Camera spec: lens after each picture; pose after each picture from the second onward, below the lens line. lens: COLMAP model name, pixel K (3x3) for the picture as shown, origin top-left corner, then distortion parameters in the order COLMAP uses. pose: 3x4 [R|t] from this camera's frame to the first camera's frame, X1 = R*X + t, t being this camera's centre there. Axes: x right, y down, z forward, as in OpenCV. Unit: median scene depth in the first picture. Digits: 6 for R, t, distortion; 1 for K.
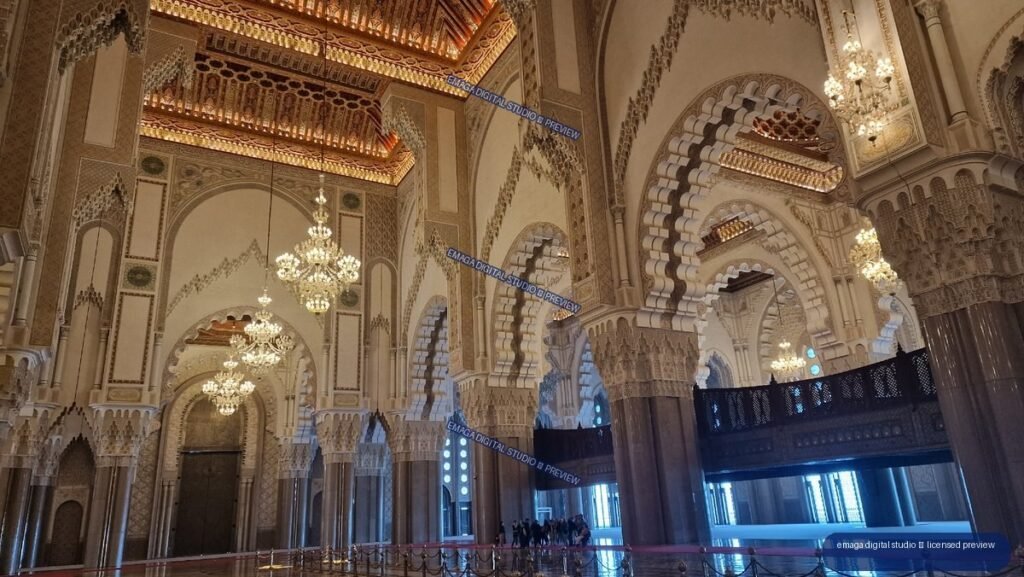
lens RADIAL K [[681.3, 0, 509.6], [0, 681.3, 296.4], [0, 0, 1]] dist [0.075088, -0.061430]
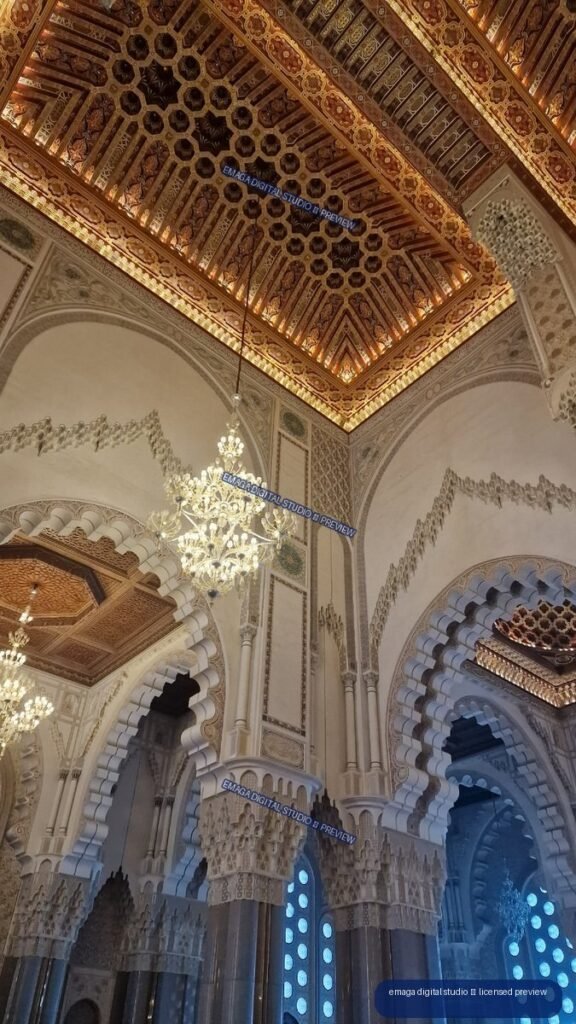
lens RADIAL K [[681.3, 0, 293.9], [0, 681.3, 520.5], [0, 0, 1]] dist [0.075088, -0.061430]
pose [[0.975048, 0.192352, 0.110828, -0.292969], [-0.135334, 0.910776, -0.390092, 0.179194], [-0.175974, 0.365360, 0.914082, 0.501819]]
